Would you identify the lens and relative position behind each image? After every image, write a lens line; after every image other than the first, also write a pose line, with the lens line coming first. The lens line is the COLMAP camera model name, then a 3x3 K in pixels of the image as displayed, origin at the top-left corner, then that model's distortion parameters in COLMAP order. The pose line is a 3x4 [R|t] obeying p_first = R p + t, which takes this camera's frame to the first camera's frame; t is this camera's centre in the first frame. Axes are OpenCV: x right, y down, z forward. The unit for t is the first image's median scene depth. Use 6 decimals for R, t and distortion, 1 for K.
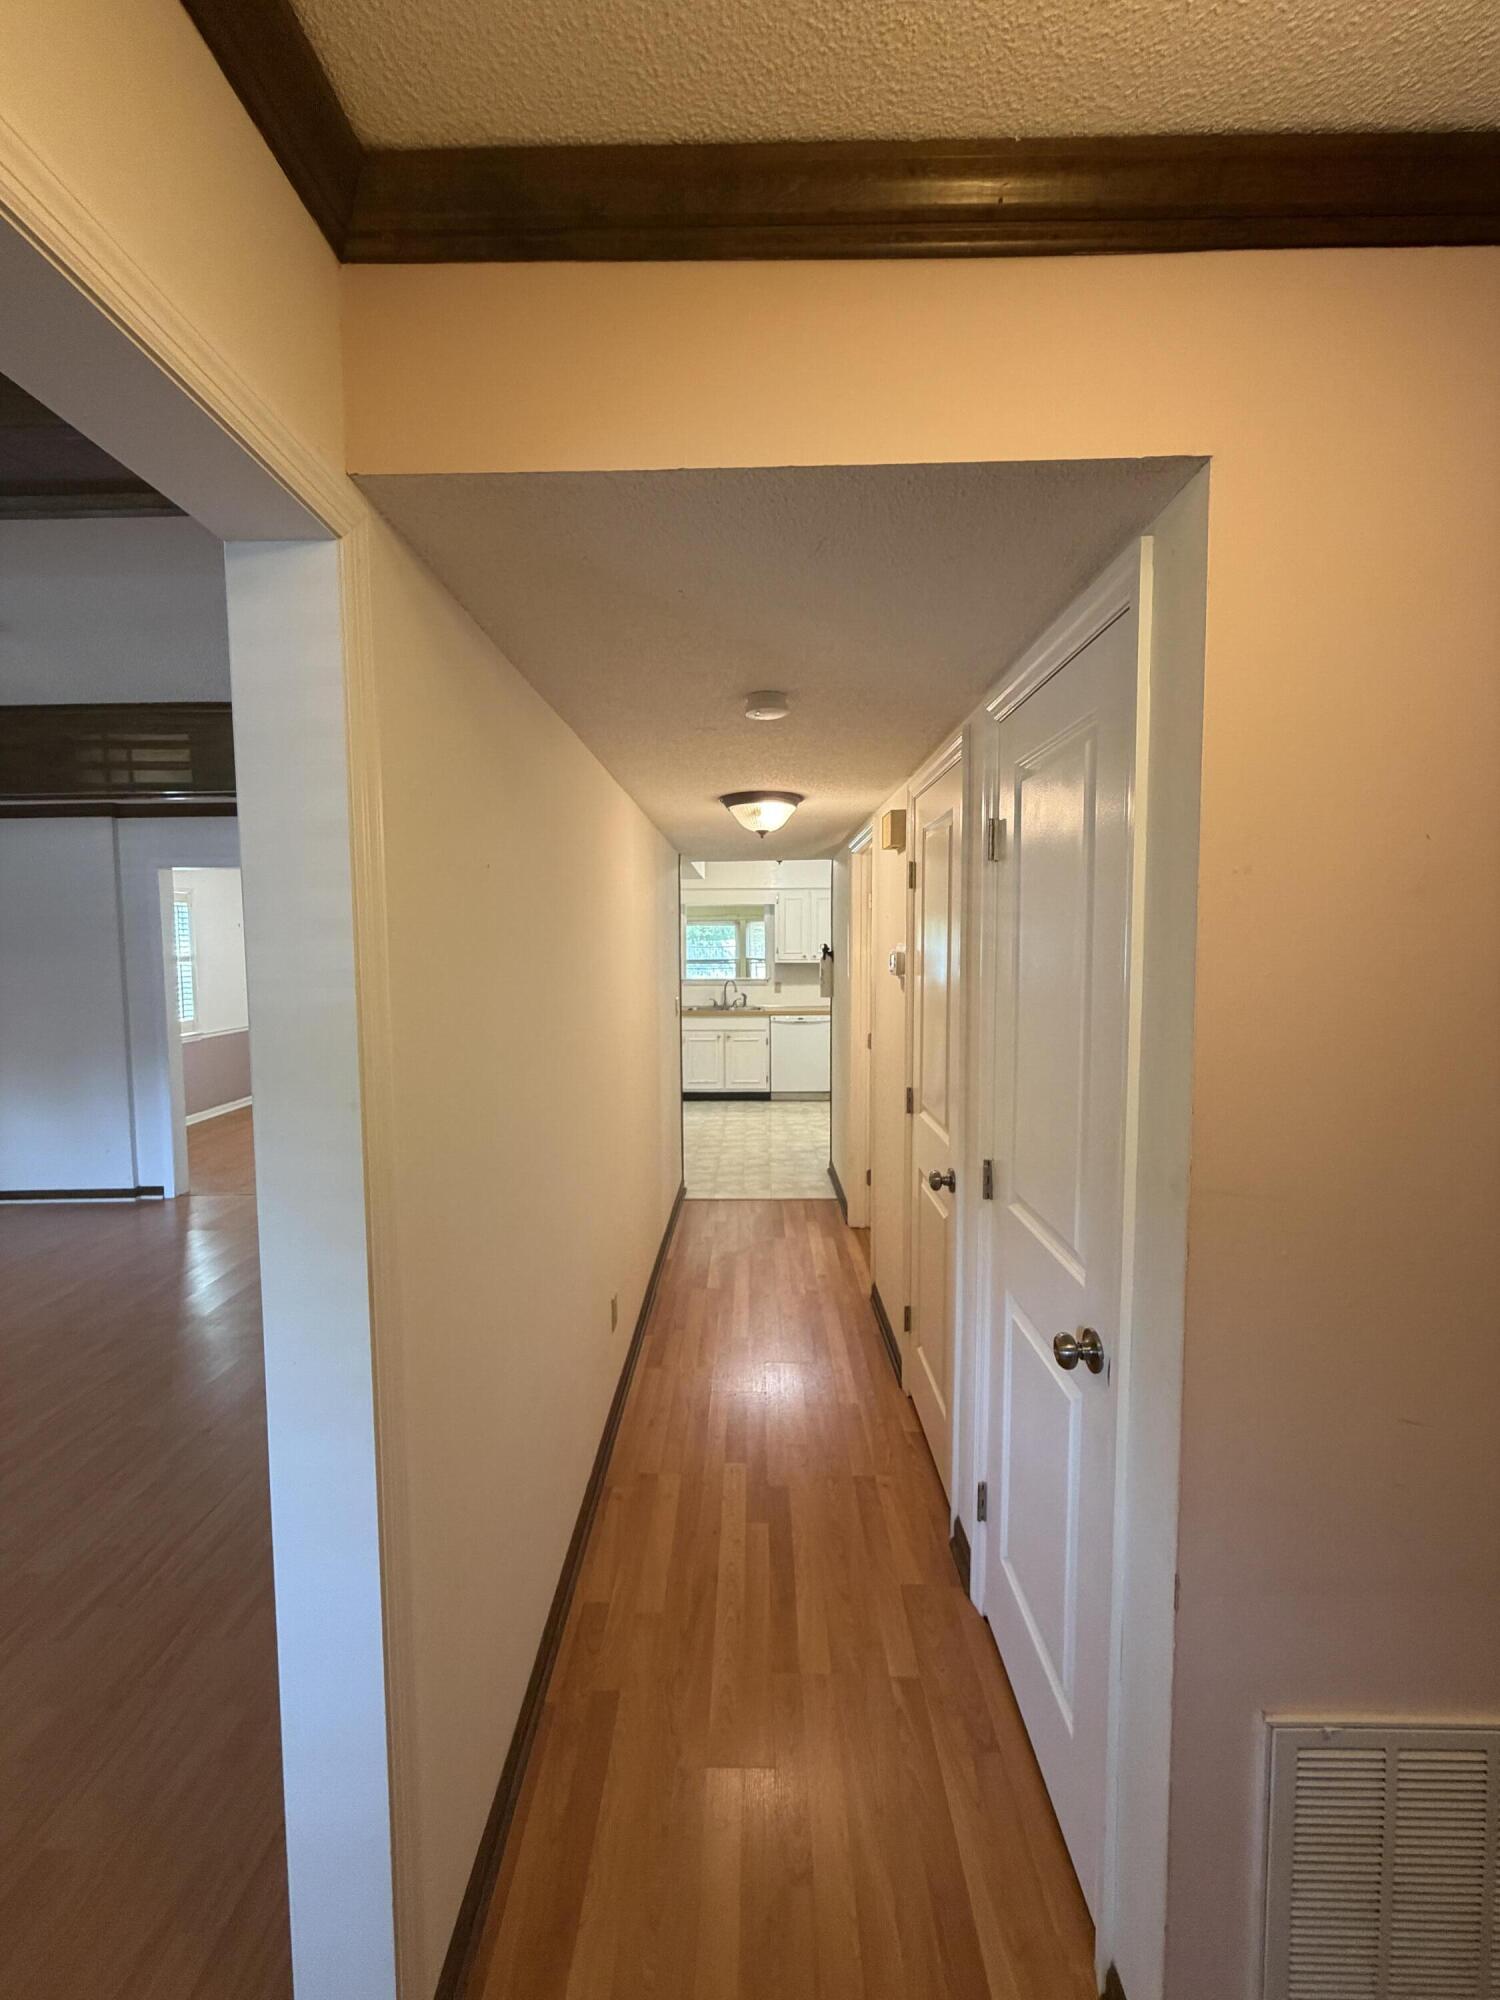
lens RADIAL K [[792.9, 0, 750.0], [0, 792.9, 1000.0], [0, 0, 1]] dist [0.002002, 0.000219]
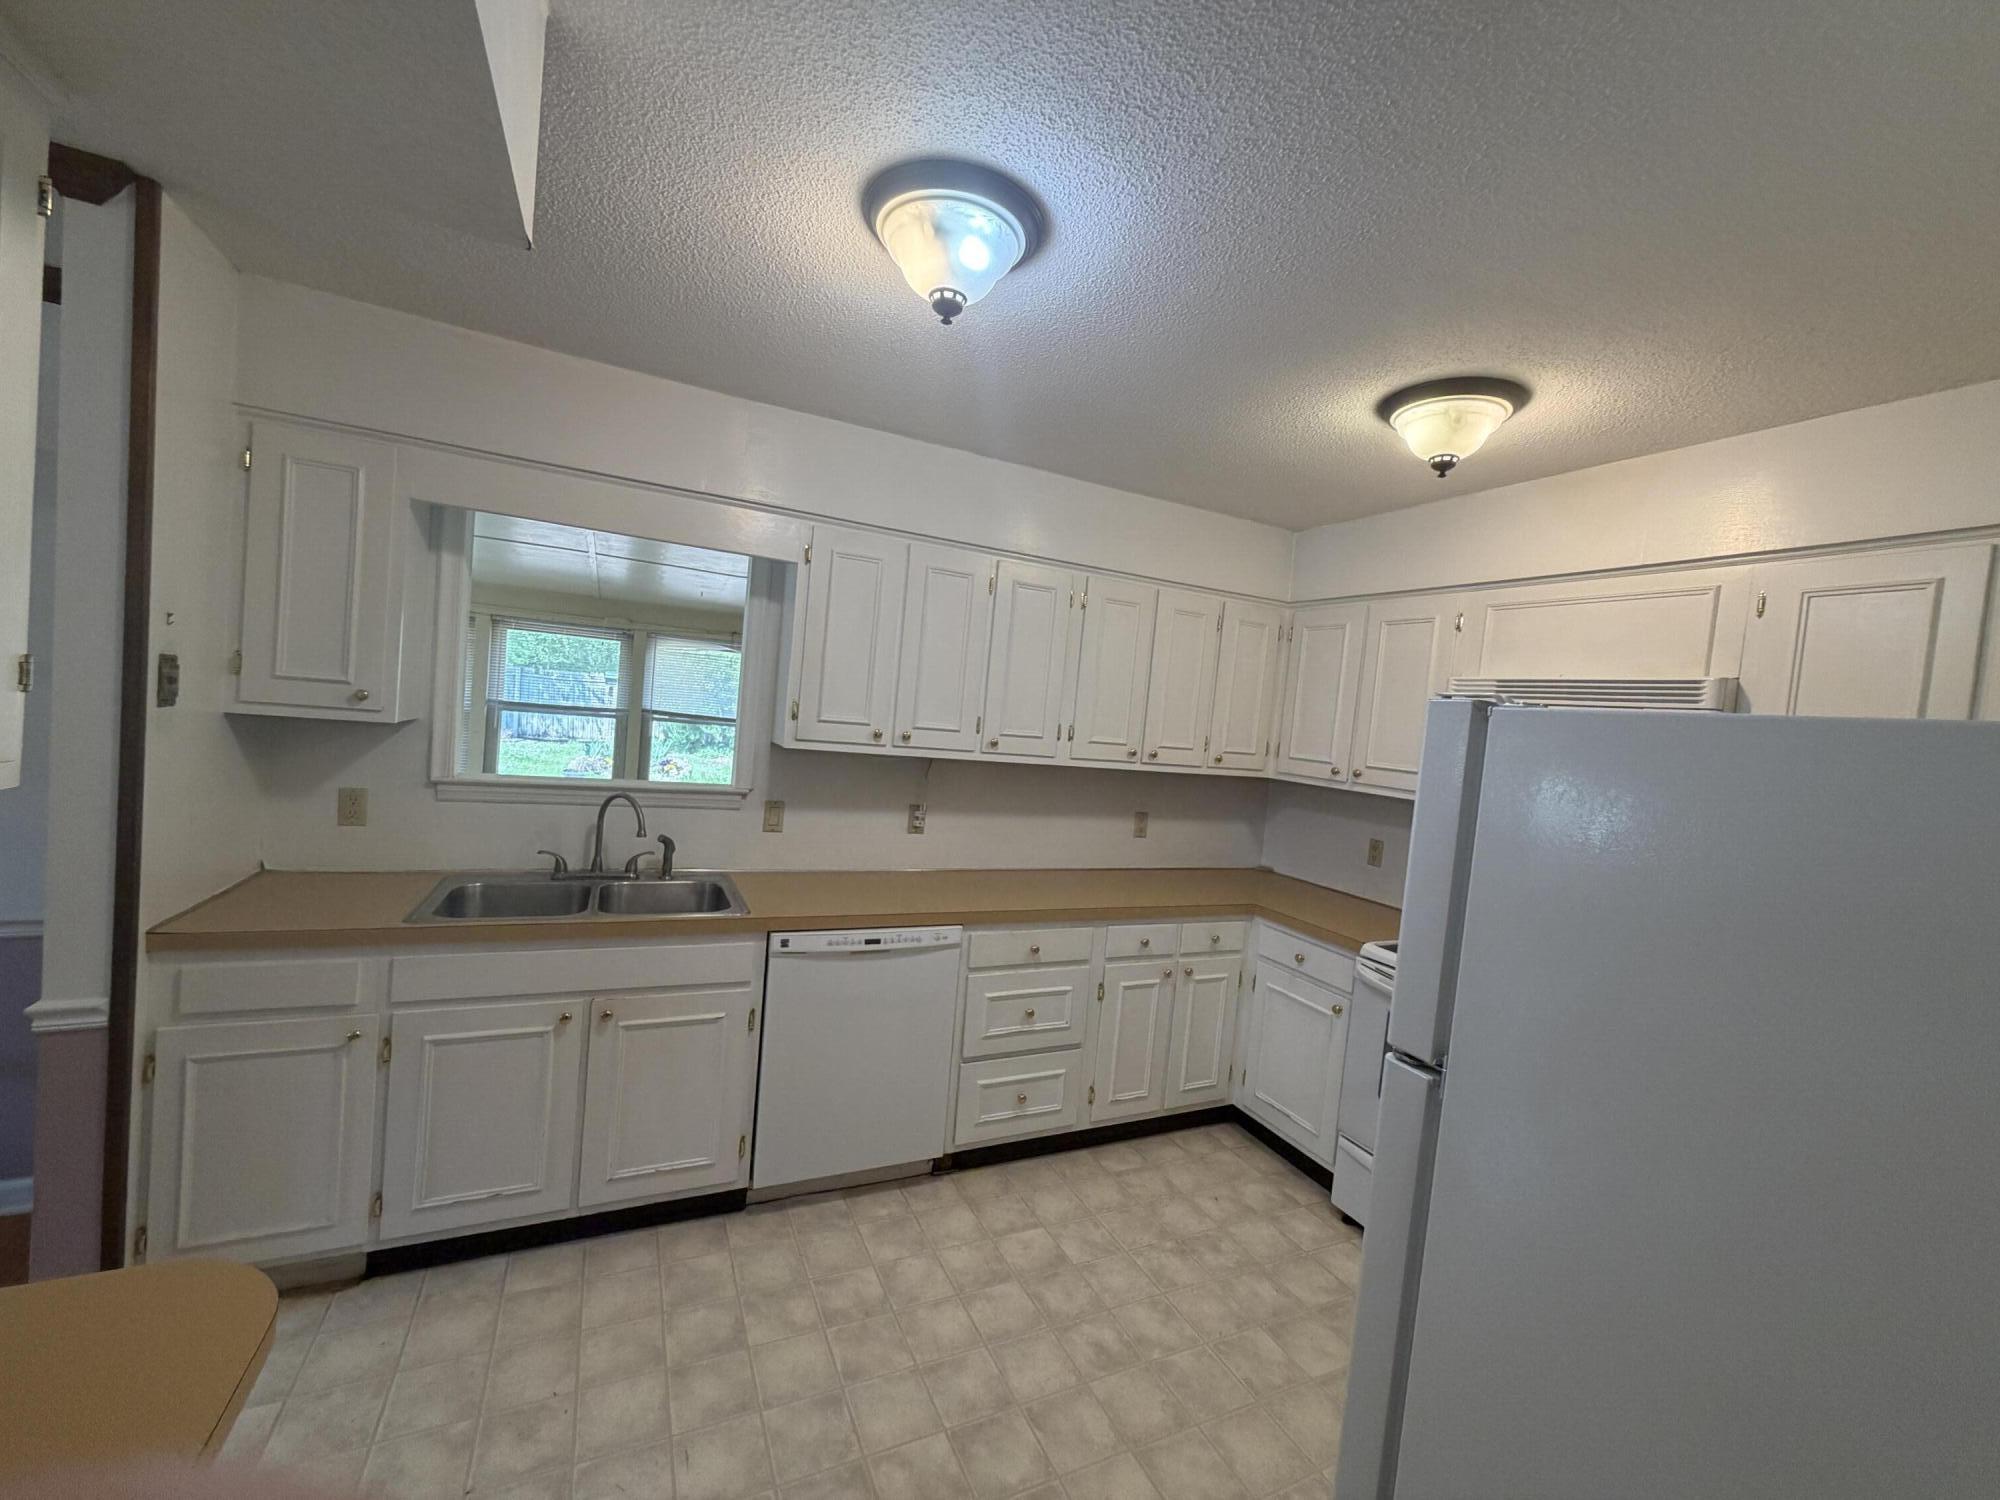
lens RADIAL K [[792.9, 0, 1000.0], [0, 792.9, 750.0], [0, 0, 1]] dist [0.002002, 0.000219]
pose [[0.895823, 0.065895, 0.439498, -0.029649], [-0.061764, 0.997809, -0.023711, -0.042639], [-0.440098, -0.005904, 0.897930, 0.661326]]
